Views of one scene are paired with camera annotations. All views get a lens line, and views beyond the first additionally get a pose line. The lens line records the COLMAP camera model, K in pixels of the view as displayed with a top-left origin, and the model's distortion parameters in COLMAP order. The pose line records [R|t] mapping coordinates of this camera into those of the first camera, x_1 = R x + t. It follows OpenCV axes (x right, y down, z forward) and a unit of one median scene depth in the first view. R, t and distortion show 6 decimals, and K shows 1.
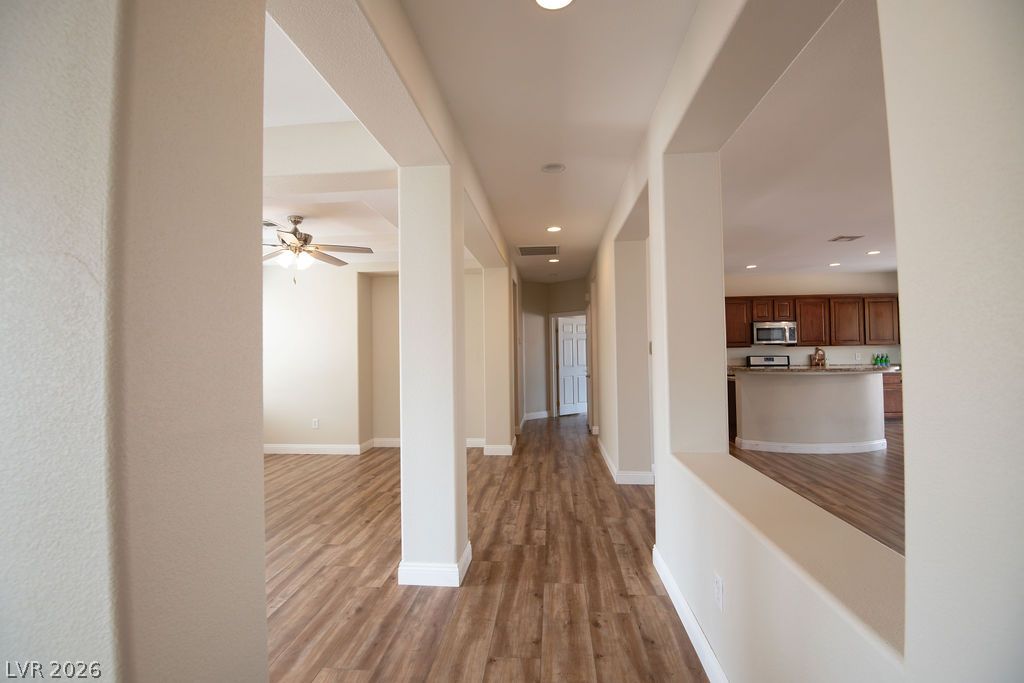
lens RADIAL K [[471.6, 0, 511.2], [0, 471.6, 337.2], [0, 0, 1]] dist [-0.018905, -0.015259]
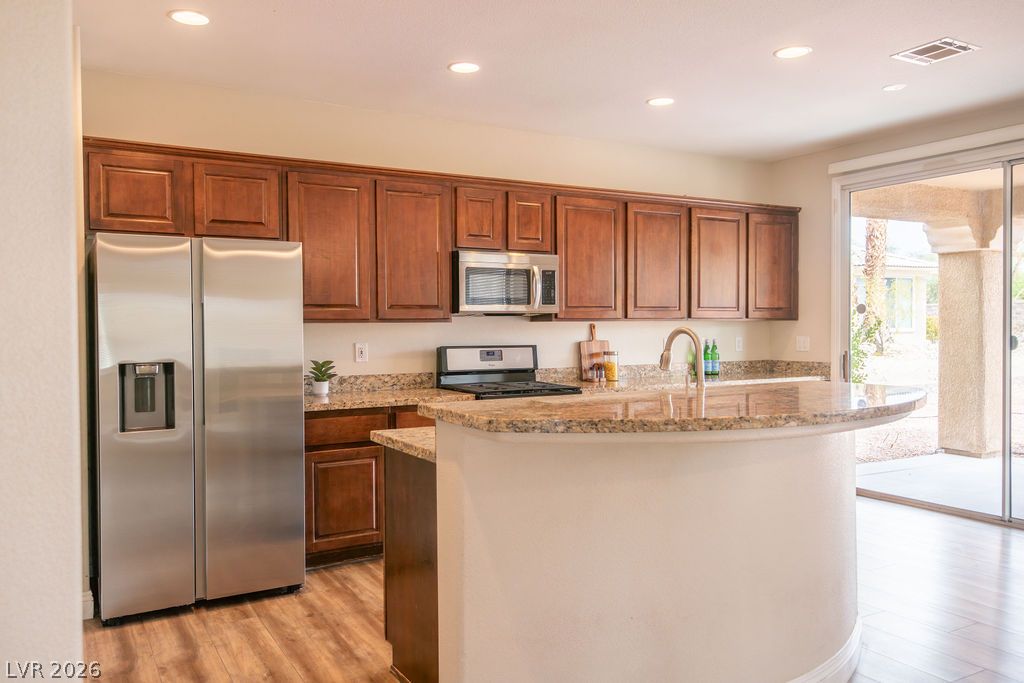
lens RADIAL K [[787.0, 0, 512.0], [0, 787.0, 341.5], [0, 0, 1]] dist [0.039083, -0.004929]
pose [[0.816995, -0.002034, 0.576641, 0.212695], [-0.024817, 0.998943, 0.038684, 0.012383], [-0.576110, -0.045916, 0.816081, 0.498650]]
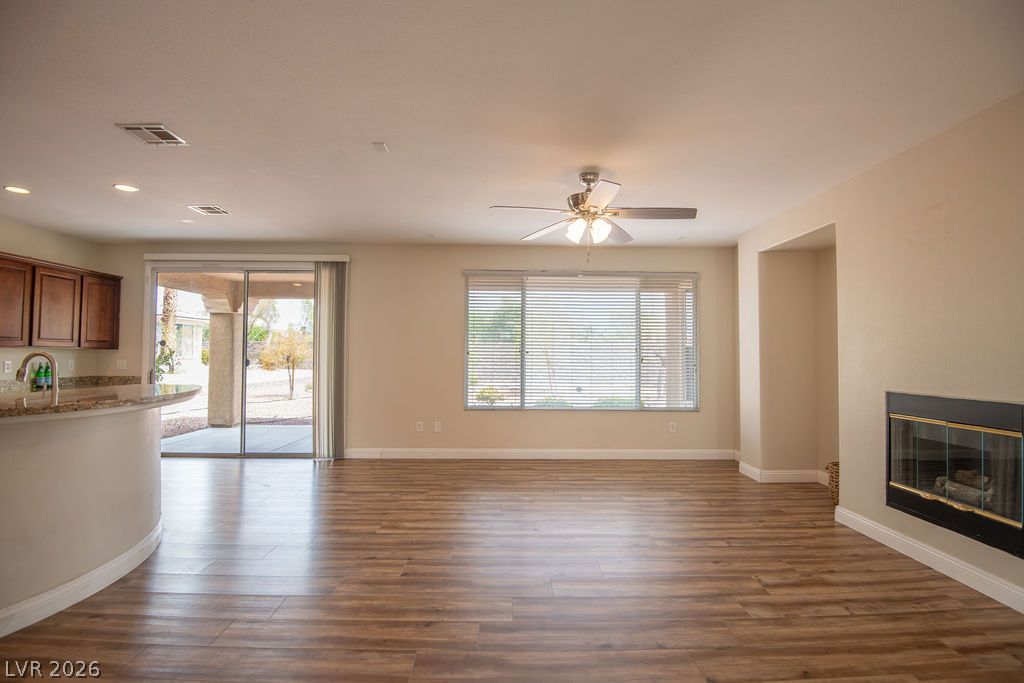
lens RADIAL K [[471.6, 0, 511.2], [0, 471.6, 337.2], [0, 0, 1]] dist [-0.018905, -0.015259]
pose [[-0.109590, 0.050904, 0.992673, 0.133516], [-0.034341, 0.997898, -0.054963, 0.014361], [-0.993383, -0.040113, -0.107612, 0.458591]]
